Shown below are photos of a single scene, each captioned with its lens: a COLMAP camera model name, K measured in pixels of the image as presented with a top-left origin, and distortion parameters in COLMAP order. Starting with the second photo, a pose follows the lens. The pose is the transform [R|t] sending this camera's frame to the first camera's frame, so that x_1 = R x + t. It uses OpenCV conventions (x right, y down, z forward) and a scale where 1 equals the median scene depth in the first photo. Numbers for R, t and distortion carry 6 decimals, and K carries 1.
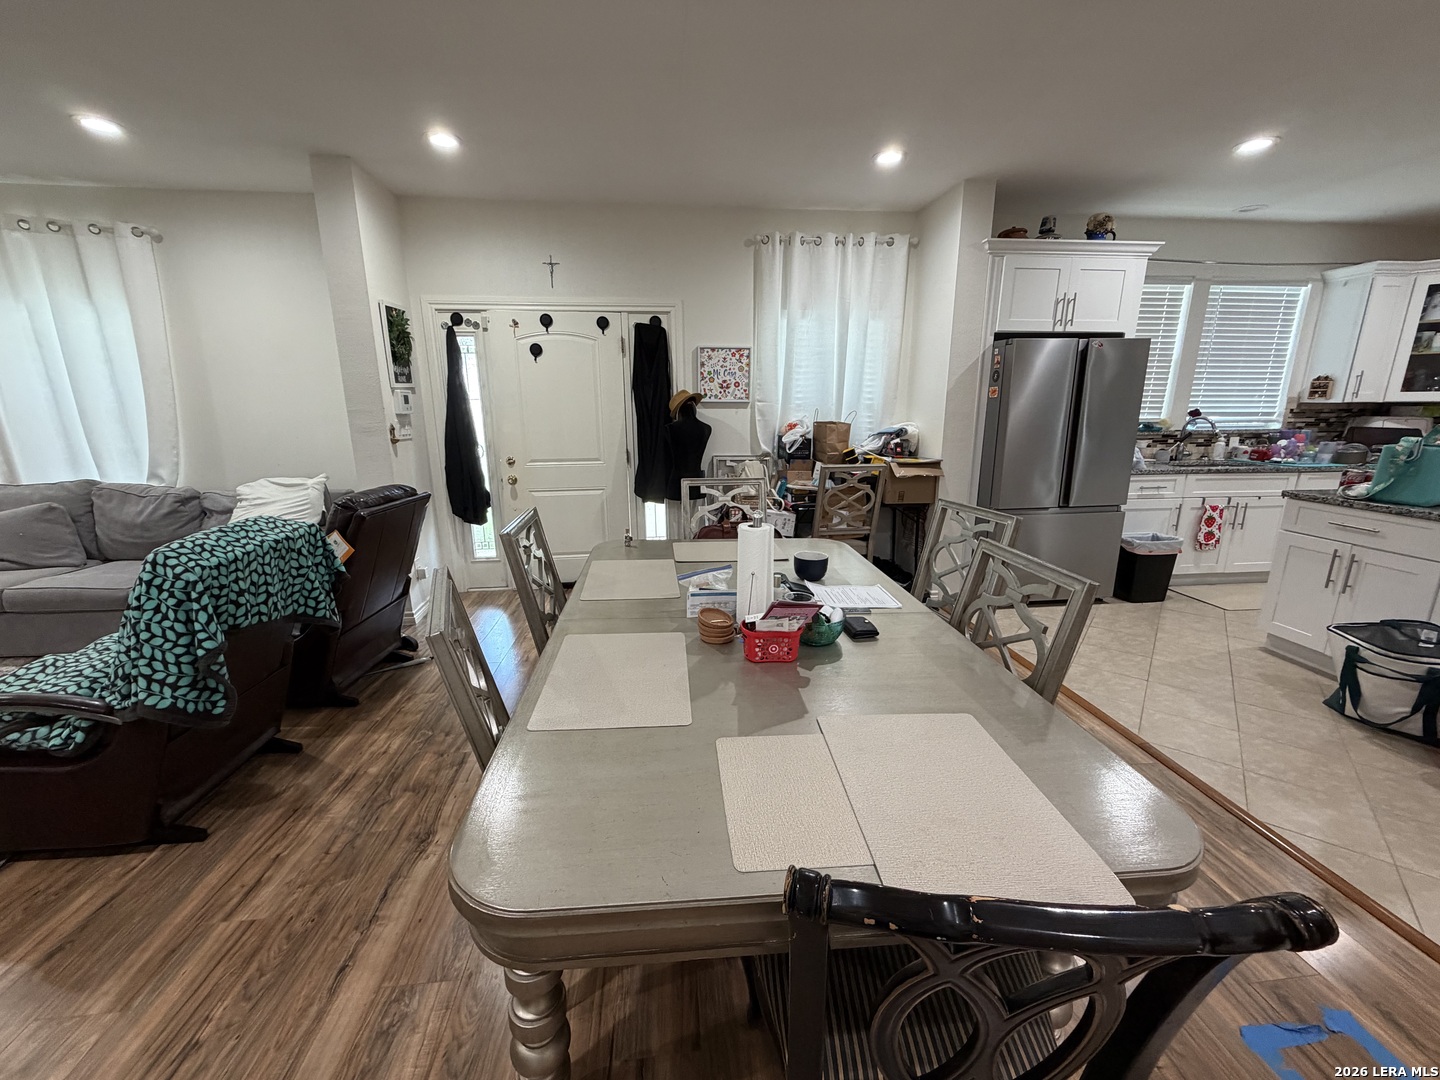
lens RADIAL K [[575.4, 0, 721.8], [0, 575.4, 542.5], [0, 0, 1]] dist [0.001403, 0.000114]
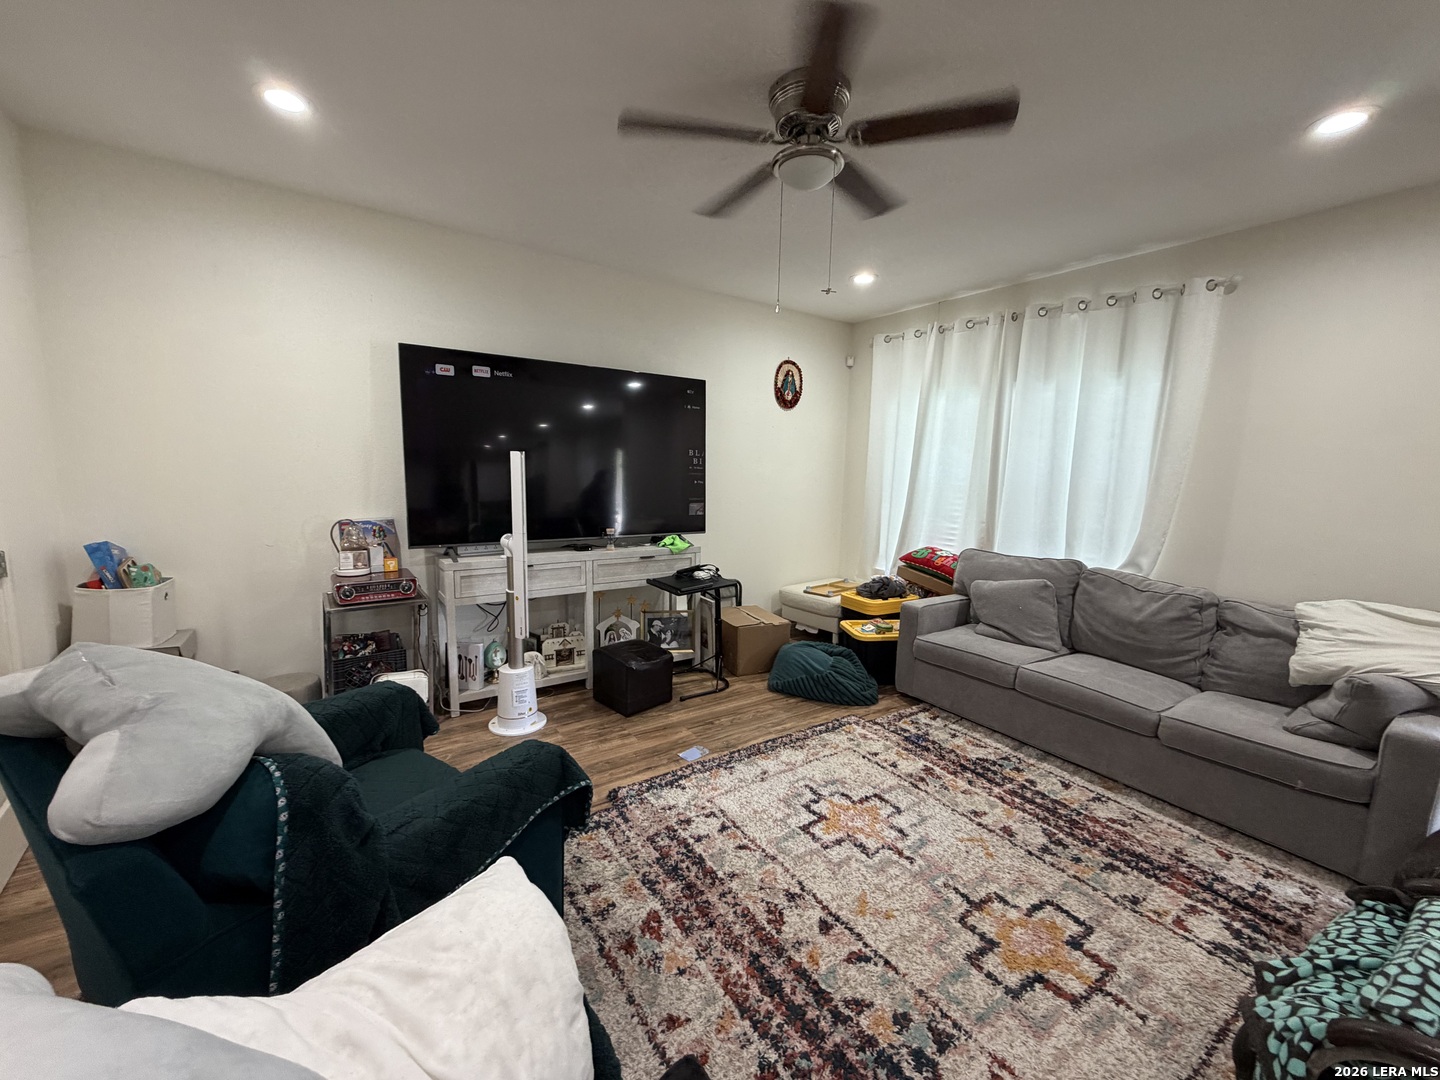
lens RADIAL K [[575.4, 0, 720.4], [0, 575.4, 544.9], [0, 0, 1]] dist [0.001403, 0.000114]
pose [[0.475504, 0.130427, -0.869991, -0.577240], [-0.227414, 0.973557, 0.021658, -0.022646], [0.849811, 0.187550, 0.492591, 0.045097]]
